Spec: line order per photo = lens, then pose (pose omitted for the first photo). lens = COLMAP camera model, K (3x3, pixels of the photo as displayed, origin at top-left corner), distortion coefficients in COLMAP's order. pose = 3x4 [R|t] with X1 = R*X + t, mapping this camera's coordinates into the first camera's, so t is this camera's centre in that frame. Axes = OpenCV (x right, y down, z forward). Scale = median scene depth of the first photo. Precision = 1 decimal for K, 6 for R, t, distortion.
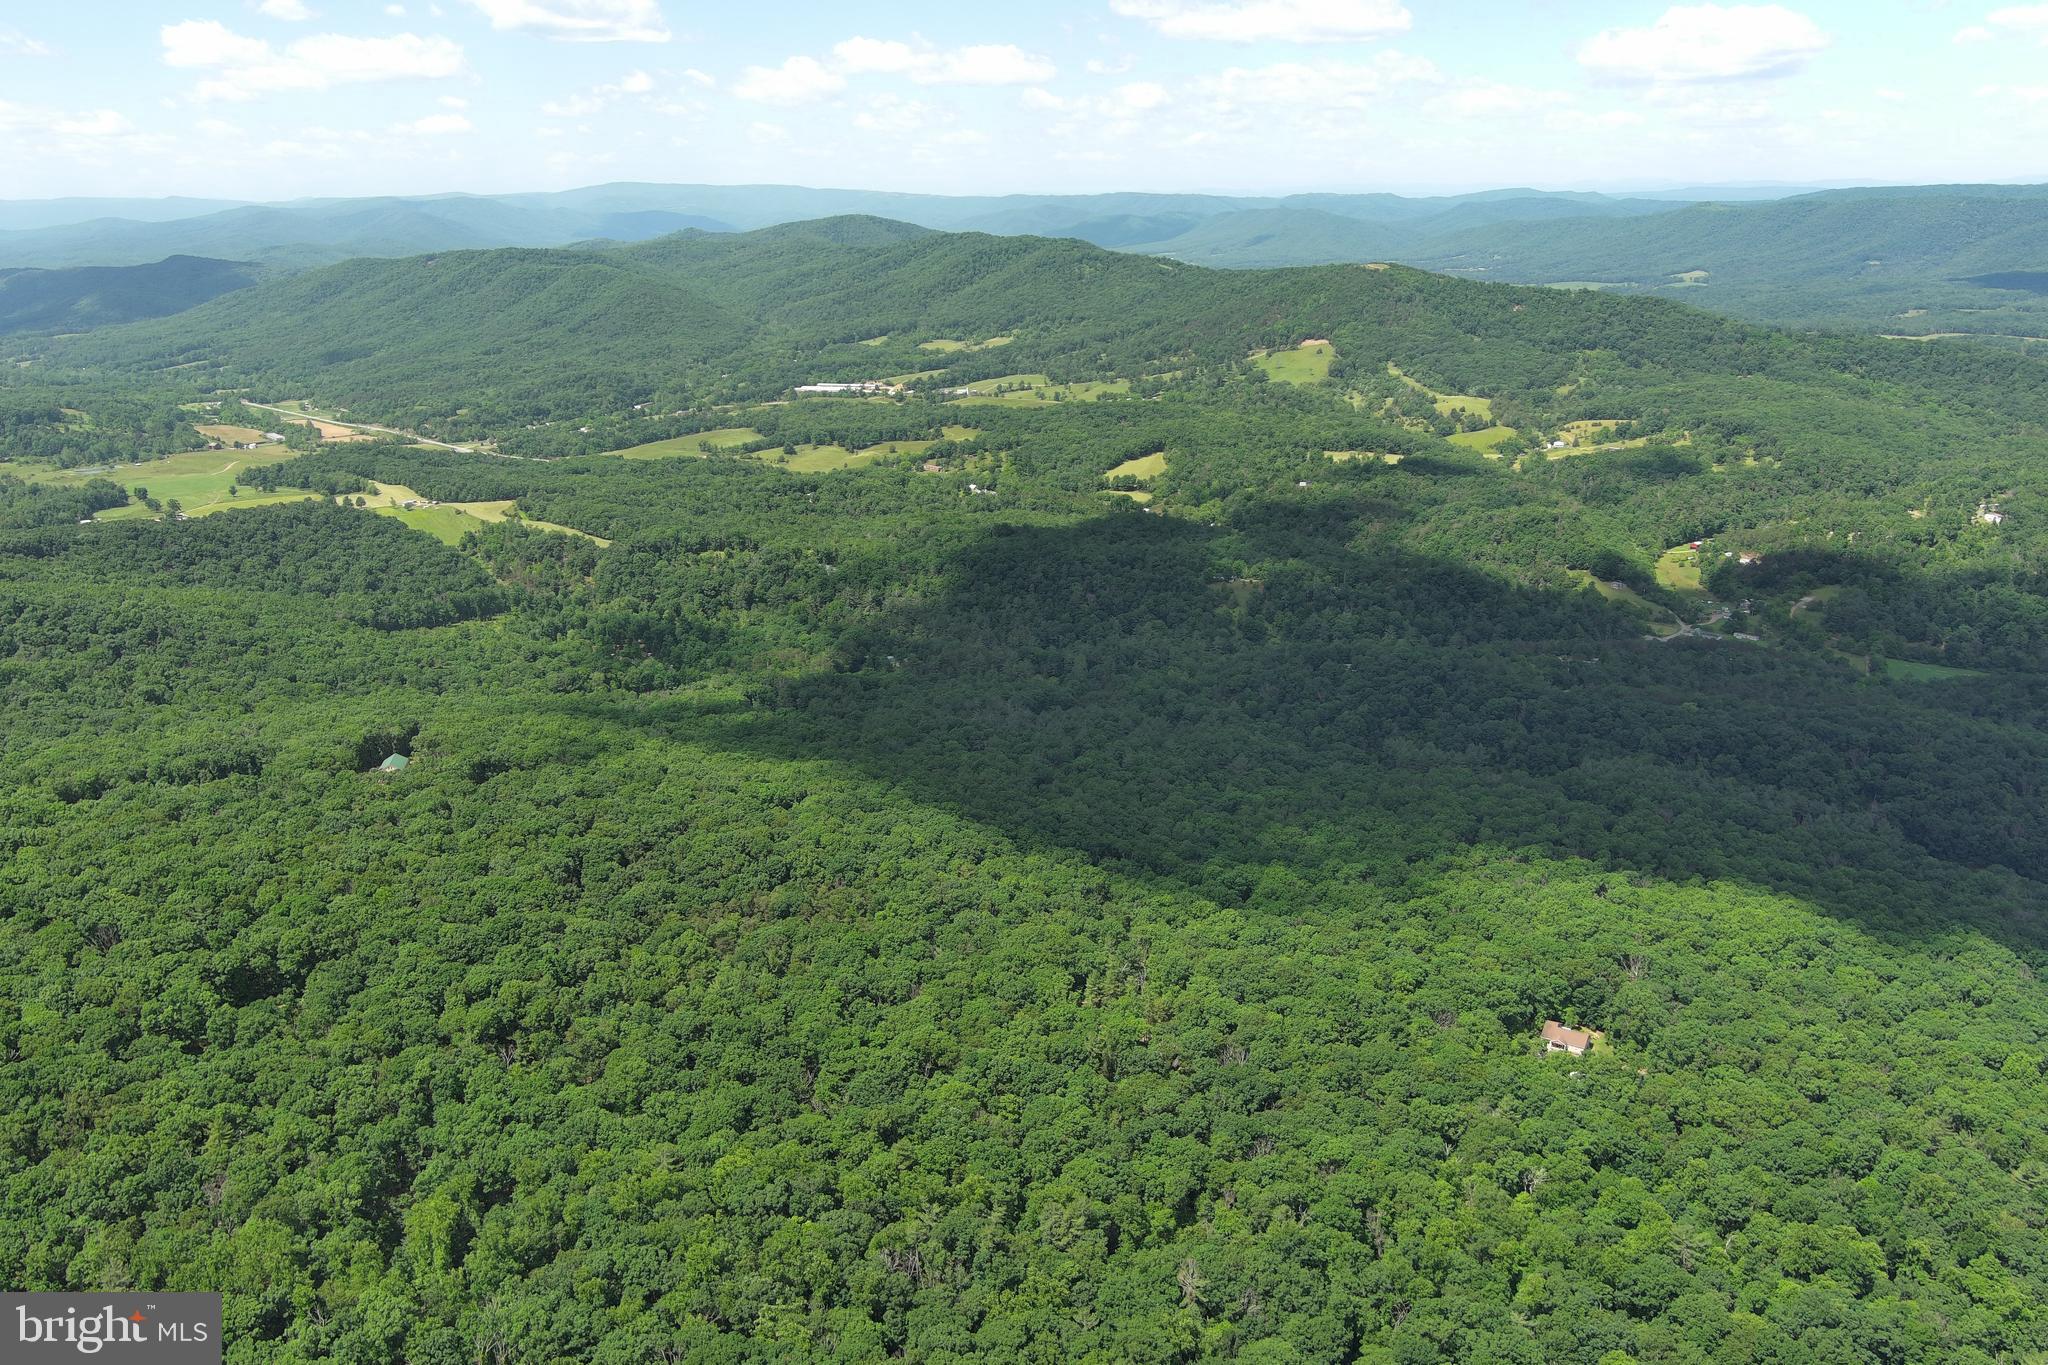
lens RADIAL K [[1598.2, 0, 1032.0], [0, 1598.2, 673.8], [0, 0, 1]] dist [0.018552, -0.016209]
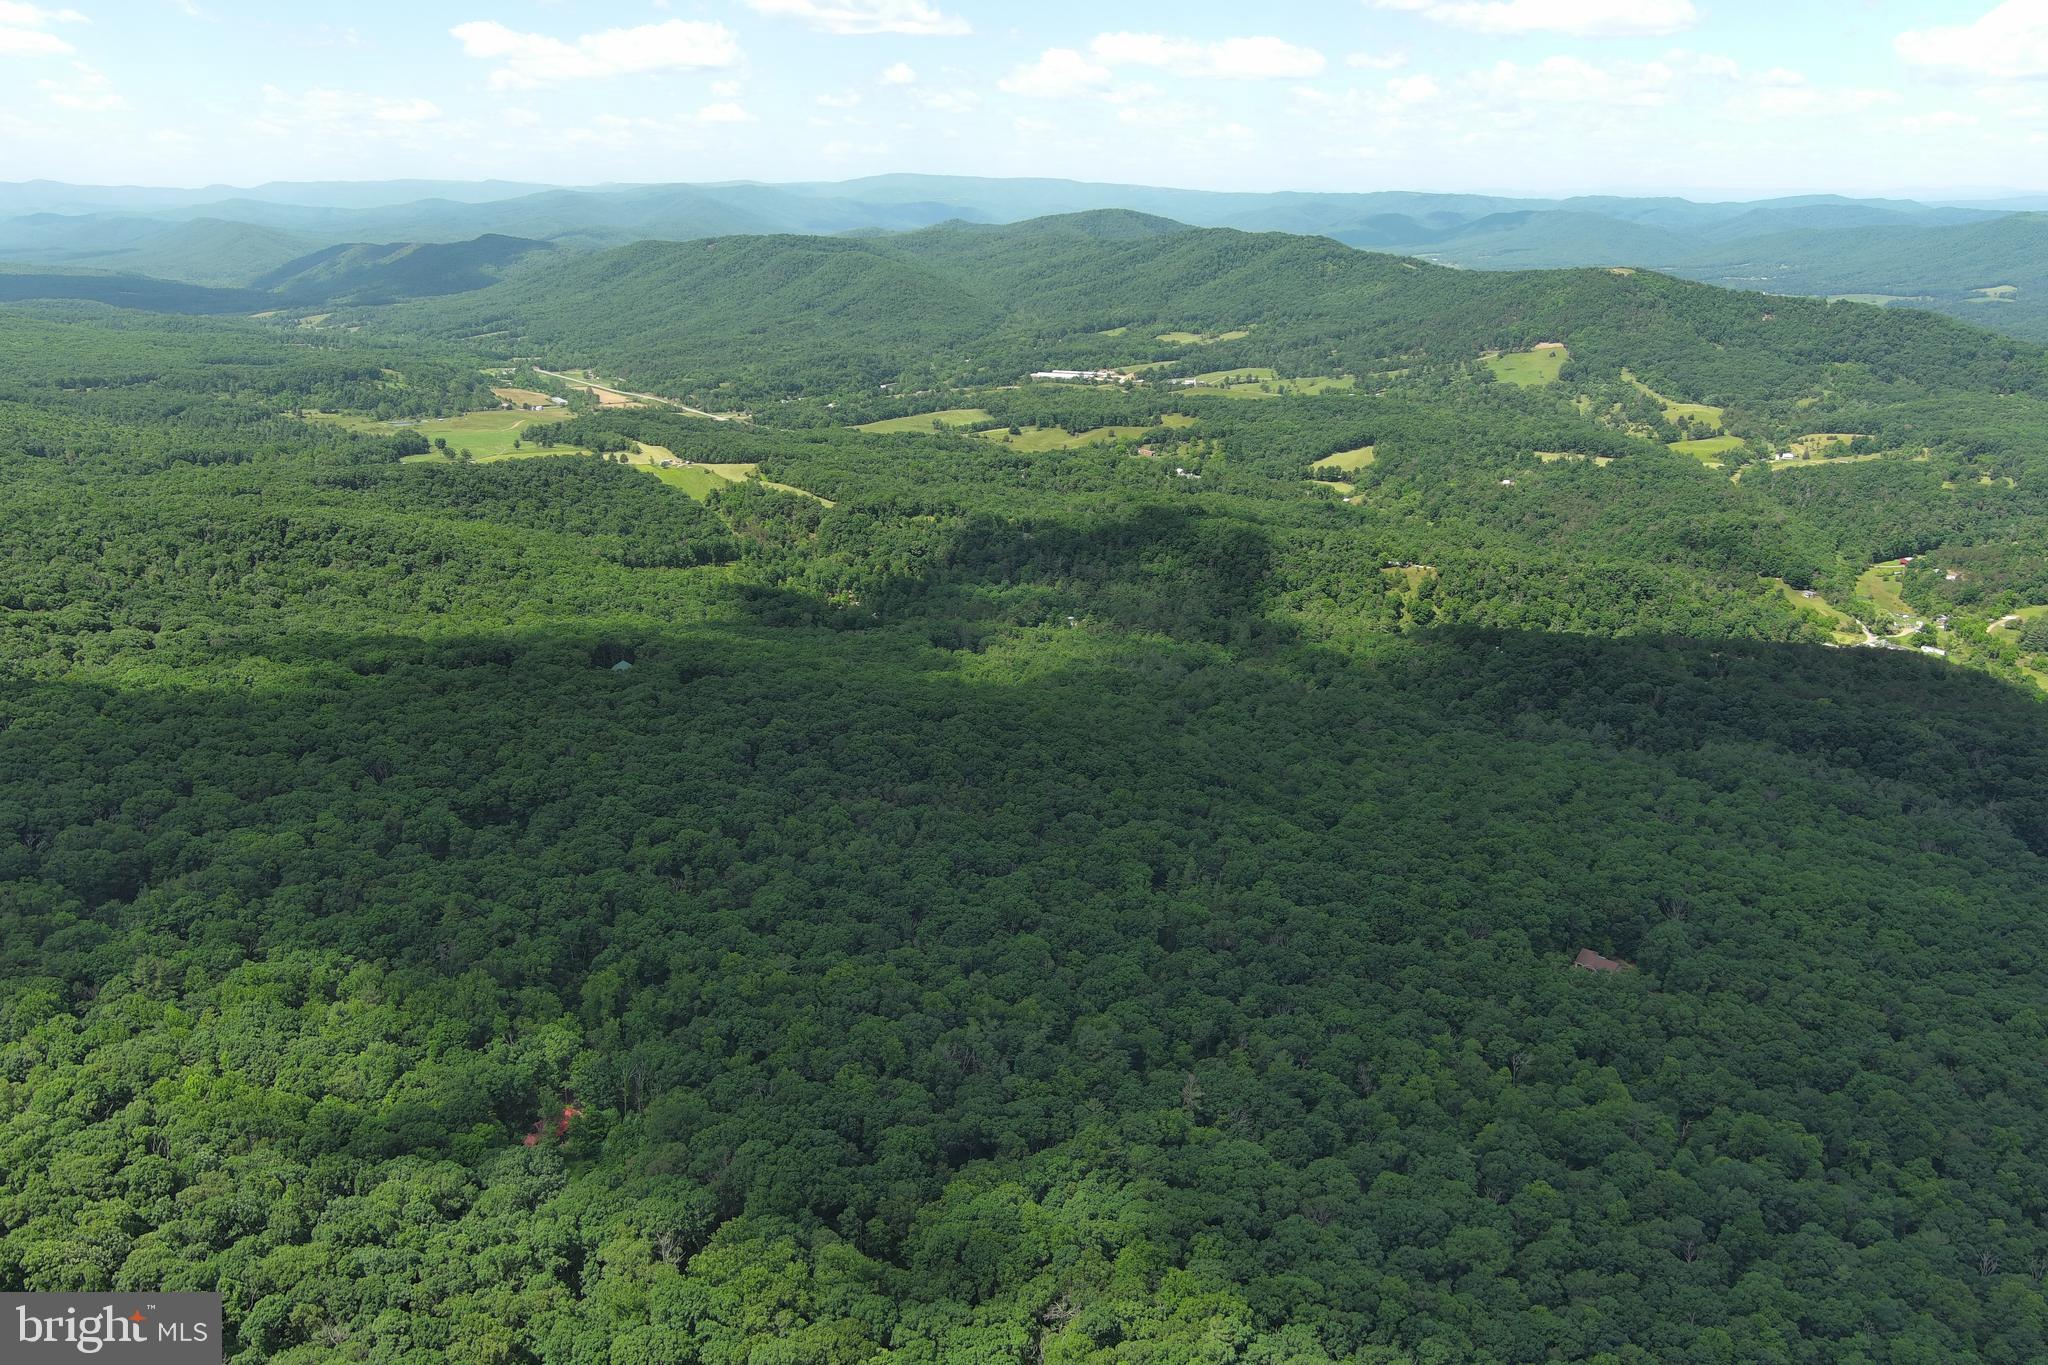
lens RADIAL K [[1598.2, 0, 1029.5], [0, 1598.2, 688.8], [0, 0, 1]] dist [0.018552, -0.016209]
pose [[0.986377, 0.065354, -0.150963, 0.043296], [-0.063624, 0.997841, 0.016268, 0.019125], [0.151700, -0.006442, 0.988406, -0.064619]]
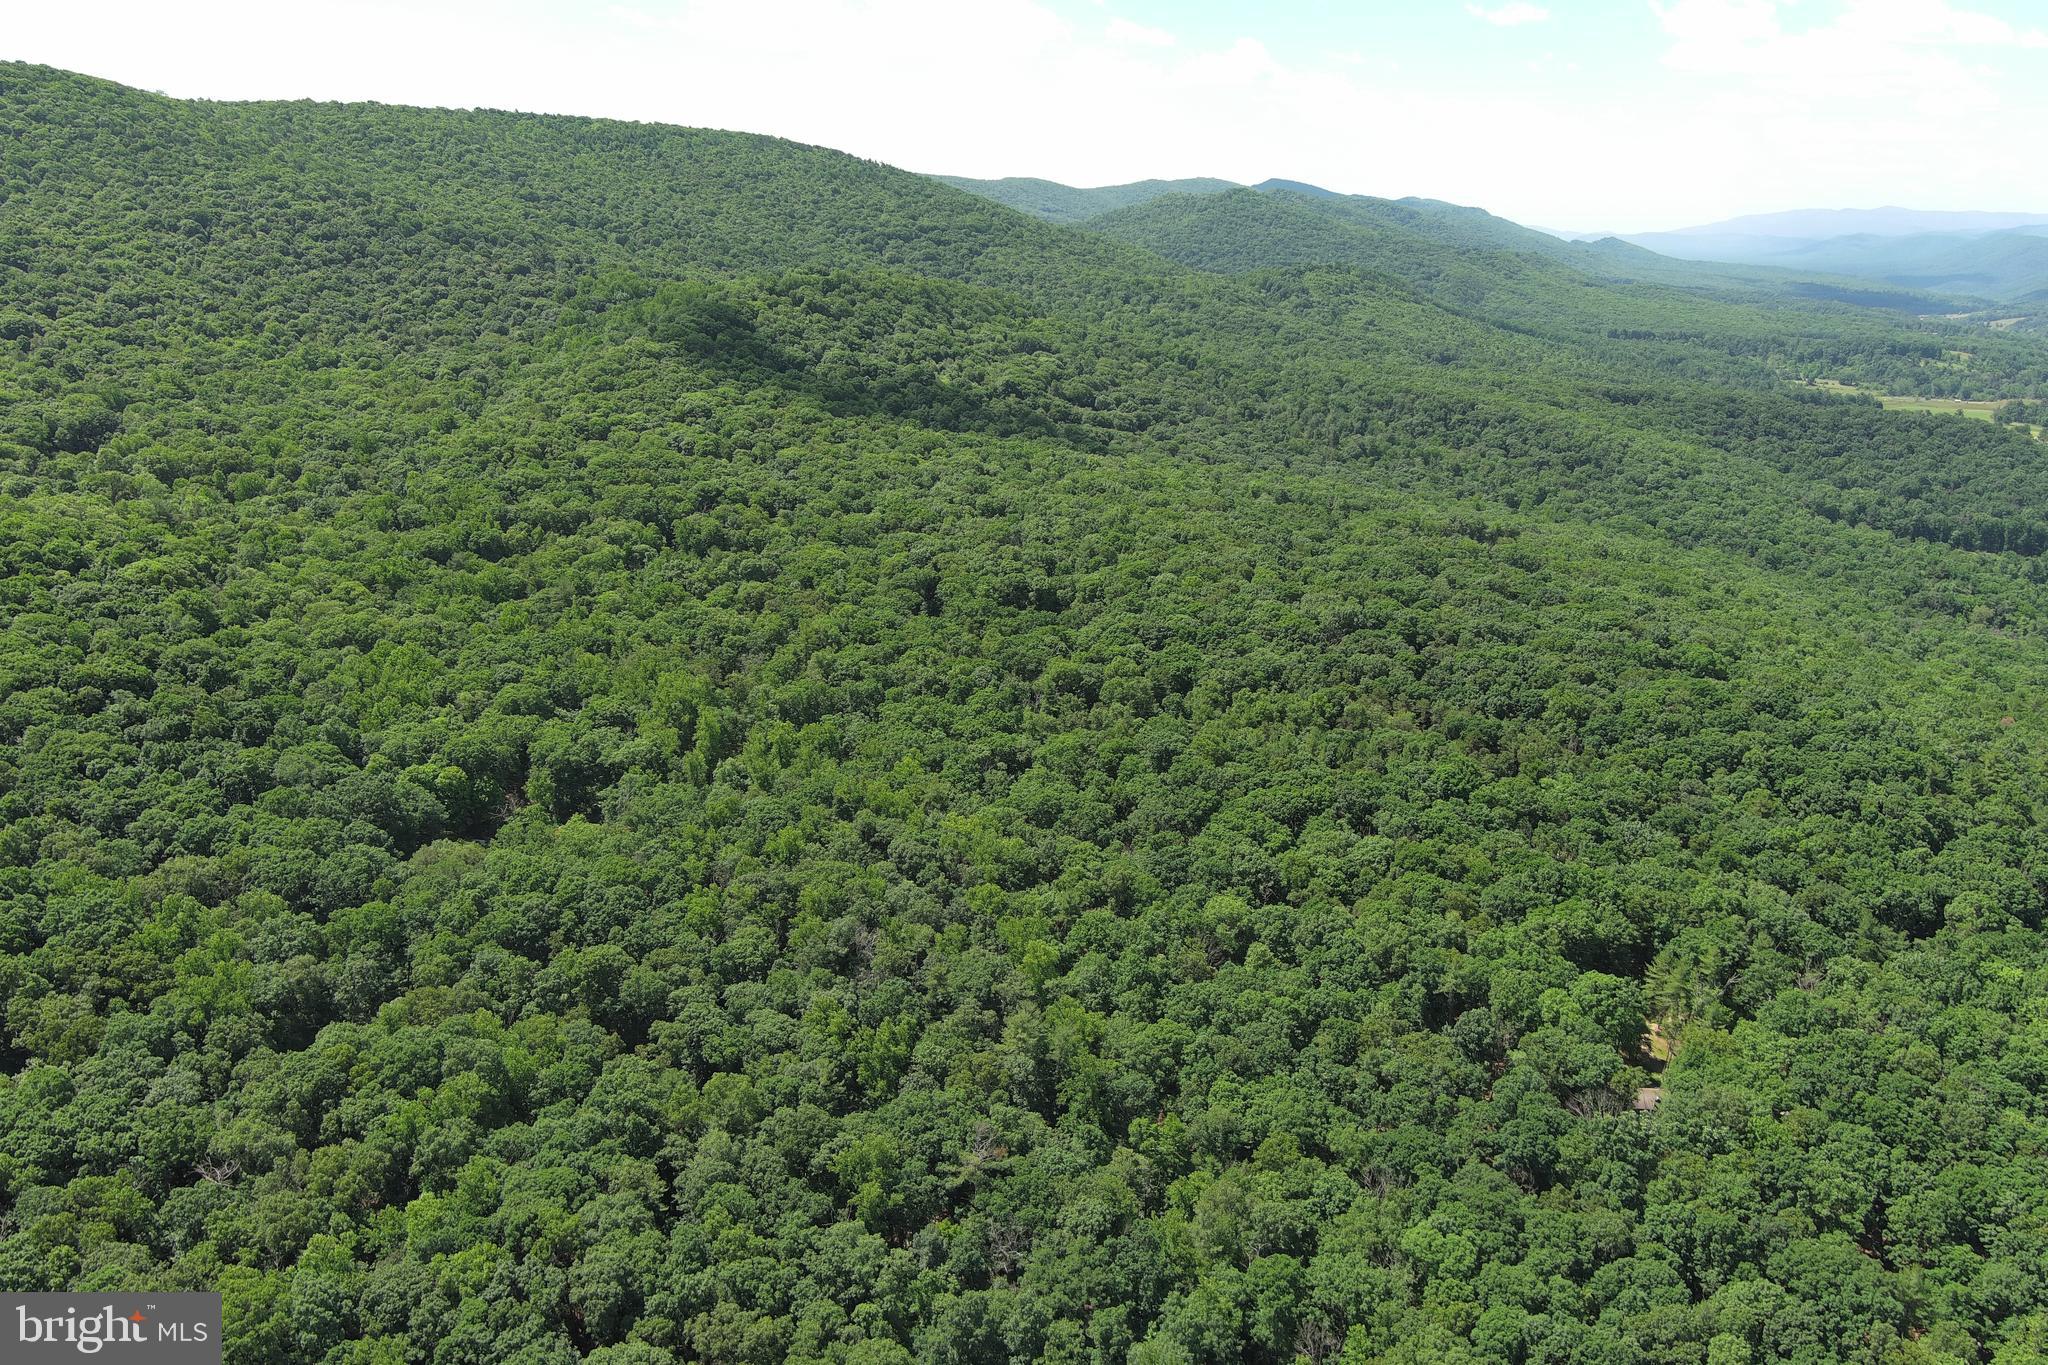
lens RADIAL K [[1598.2, 0, 1015.2], [0, 1598.2, 684.0], [0, 0, 1]] dist [0.018552, -0.016209]
pose [[0.370165, 0.278606, -0.886203, 0.196263], [-0.280582, 0.942945, 0.179245, 0.021609], [0.885580, 0.182302, 0.427217, 0.212073]]
